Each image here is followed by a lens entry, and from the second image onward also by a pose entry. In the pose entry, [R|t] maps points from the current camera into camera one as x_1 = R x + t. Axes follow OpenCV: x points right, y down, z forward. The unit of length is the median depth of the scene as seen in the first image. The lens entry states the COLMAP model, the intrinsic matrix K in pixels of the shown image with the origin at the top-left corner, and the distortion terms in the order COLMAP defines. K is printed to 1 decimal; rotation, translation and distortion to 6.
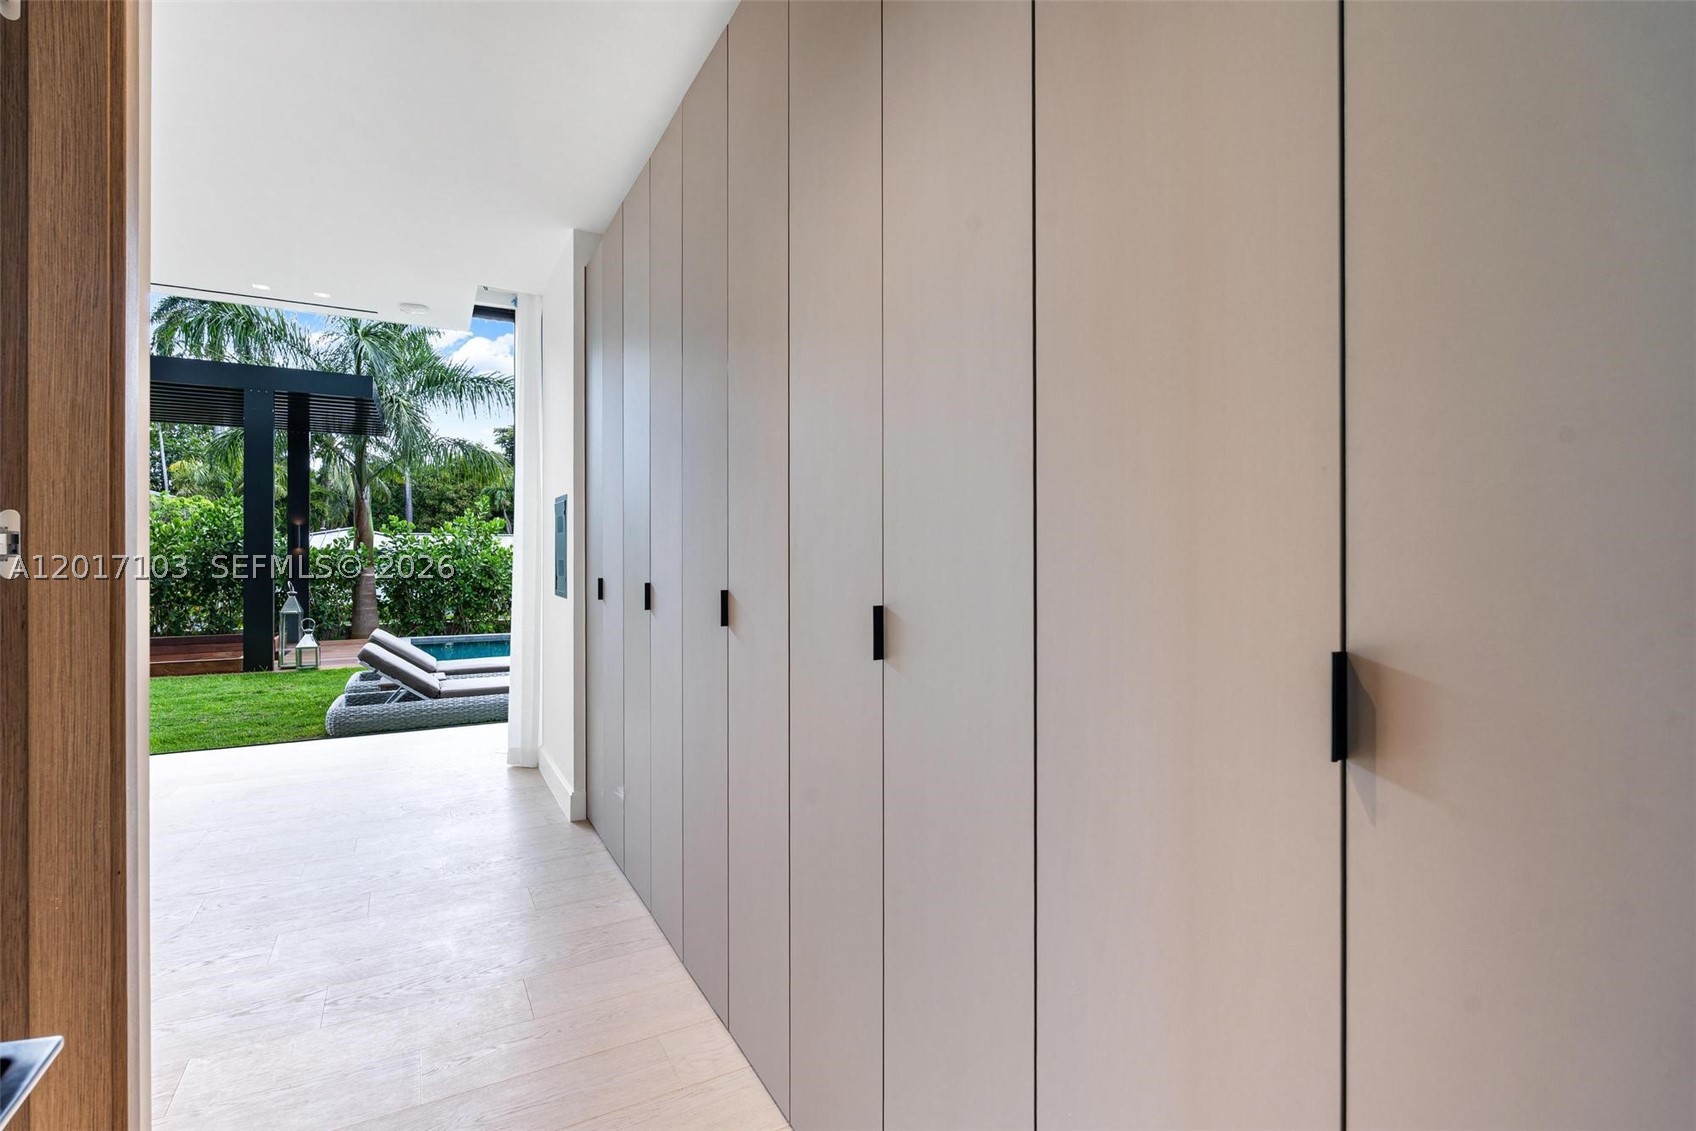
lens RADIAL K [[784.0, 0, 845.2], [0, 784.0, 567.9], [0, 0, 1]] dist [-0.002903, -0.001004]
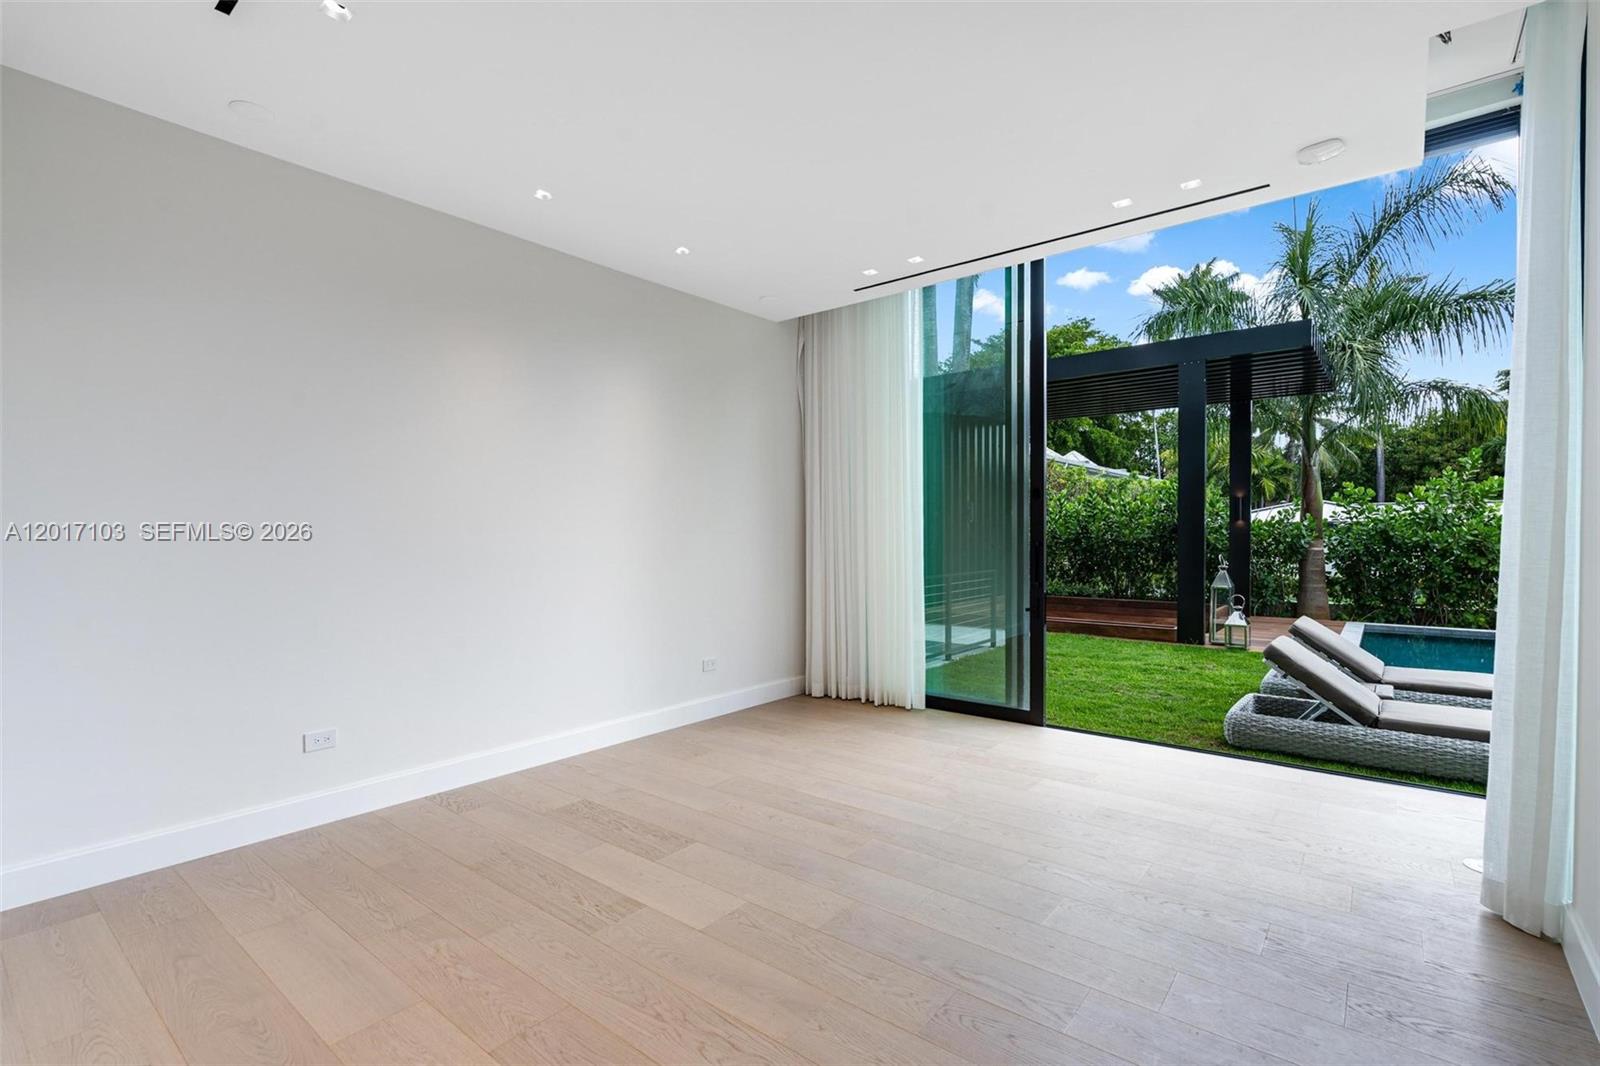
lens RADIAL K [[739.6, 0, 794.9], [0, 739.6, 543.1], [0, 0, 1]] dist [-0.002903, -0.001004]
pose [[0.379356, 0.011623, -0.925178, -0.044991], [-0.007398, 0.999927, 0.009529, -0.001380], [0.925221, 0.003229, 0.379414, 0.114148]]
